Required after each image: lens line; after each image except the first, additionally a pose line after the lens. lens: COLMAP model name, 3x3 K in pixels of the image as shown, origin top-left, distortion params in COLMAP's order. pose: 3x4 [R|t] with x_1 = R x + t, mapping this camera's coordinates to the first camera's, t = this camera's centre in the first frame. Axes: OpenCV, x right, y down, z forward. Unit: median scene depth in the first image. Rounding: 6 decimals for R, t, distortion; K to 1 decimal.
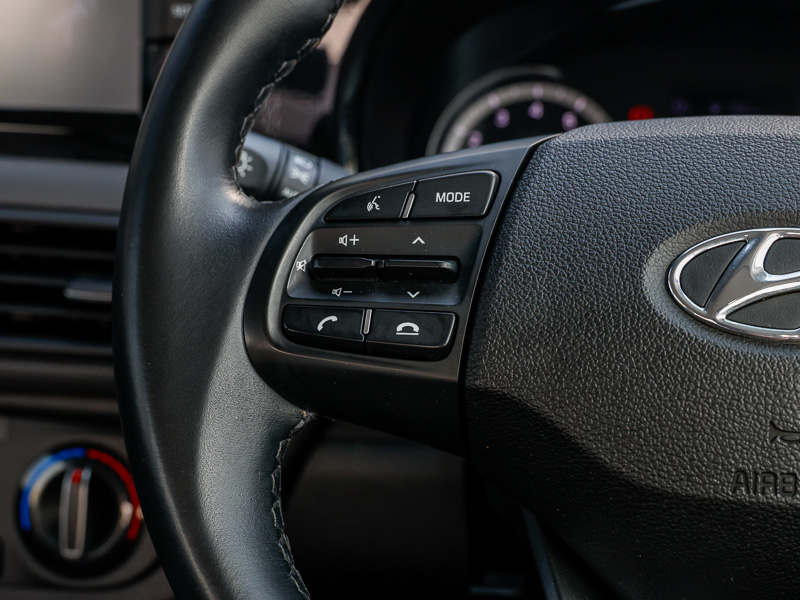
lens RADIAL K [[1397.9, 0, 400.0], [0, 1397.9, 300.0], [0, 0, 1]] dist [0.007207, 0.024640]
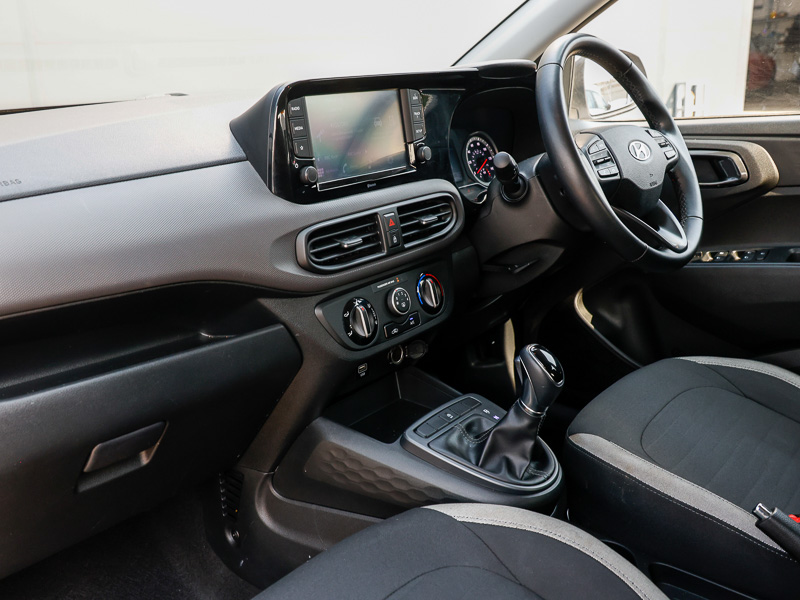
lens RADIAL K [[781.0, 0, 400.0], [0, 781.0, 300.0], [0, 0, 1]] dist [0.011139, 0.009961]
pose [[0.477210, -0.290853, 0.829262, -2.758401], [0.299141, 0.941051, 0.157917, -0.210519], [-0.826308, 0.172707, 0.536085, 0.199774]]
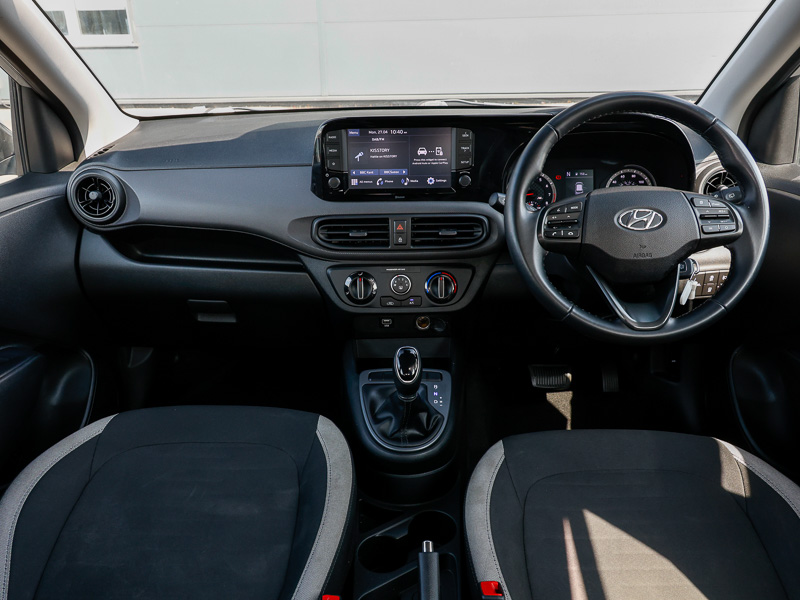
lens RADIAL K [[610.3, 0, 400.0], [0, 610.3, 300.0], [0, 0, 1]] dist [0.002277, -0.000474]
pose [[0.987040, -0.096878, 0.127930, -0.930810], [0.081259, 0.989181, 0.122135, -0.064094], [-0.138378, -0.110157, 0.984234, -1.187265]]
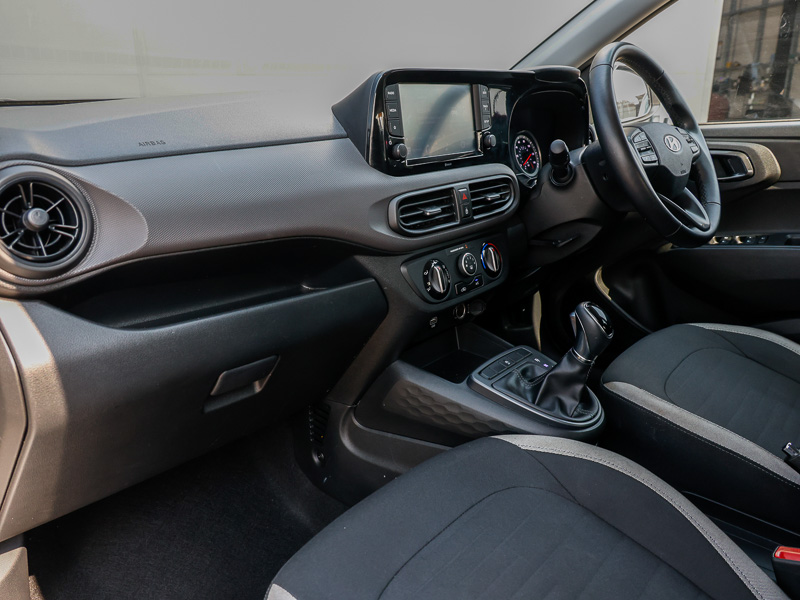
lens RADIAL K [[610.3, 0, 400.0], [0, 610.3, 300.0], [0, 0, 1]] dist [0.002277, -0.000474]
pose [[0.513562, -0.296252, 0.805288, -2.714426], [0.279476, 0.945082, 0.169448, -0.143937], [-0.811263, 0.138037, 0.568153, 0.474494]]
